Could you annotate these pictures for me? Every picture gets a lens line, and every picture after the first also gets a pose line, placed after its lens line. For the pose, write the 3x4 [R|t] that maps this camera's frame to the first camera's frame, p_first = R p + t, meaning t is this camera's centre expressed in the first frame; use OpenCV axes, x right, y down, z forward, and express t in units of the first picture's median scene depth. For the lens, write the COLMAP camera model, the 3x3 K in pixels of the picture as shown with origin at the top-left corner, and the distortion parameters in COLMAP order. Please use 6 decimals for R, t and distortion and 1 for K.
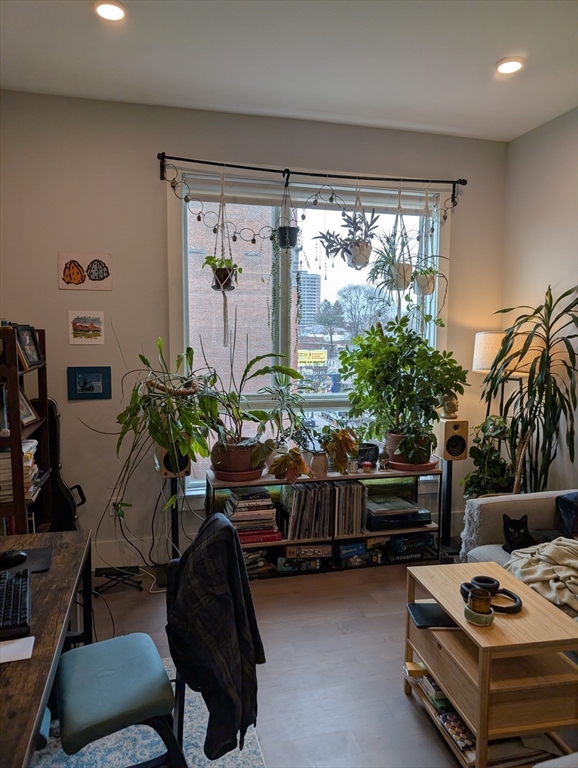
lens RADIAL K [[543.5, 0, 290.9], [0, 543.5, 386.2], [0, 0, 1]] dist [0.056984, -0.004112]
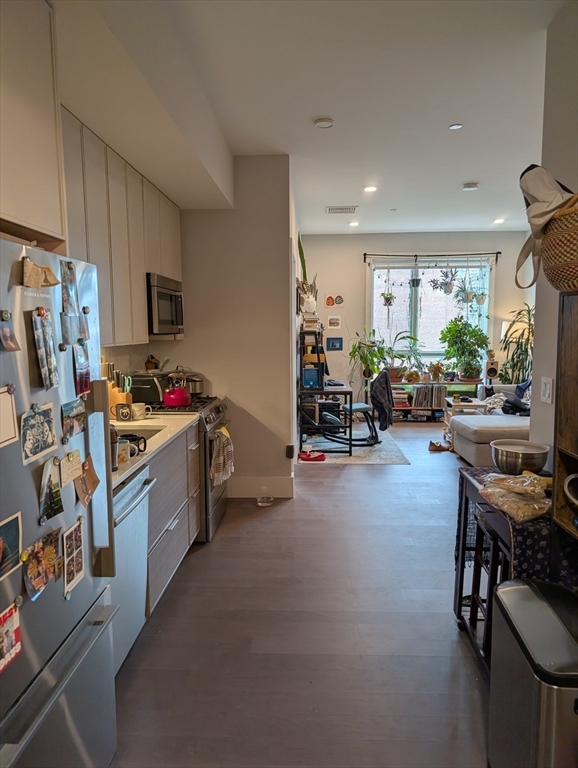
lens RADIAL K [[543.5, 0, 290.9], [0, 543.5, 386.2], [0, 0, 1]] dist [0.056984, -0.004112]
pose [[0.951955, 0.020953, -0.305519, 0.216000], [-0.016496, 0.999717, 0.017163, 0.149063], [0.305792, -0.011298, 0.952031, -1.463414]]
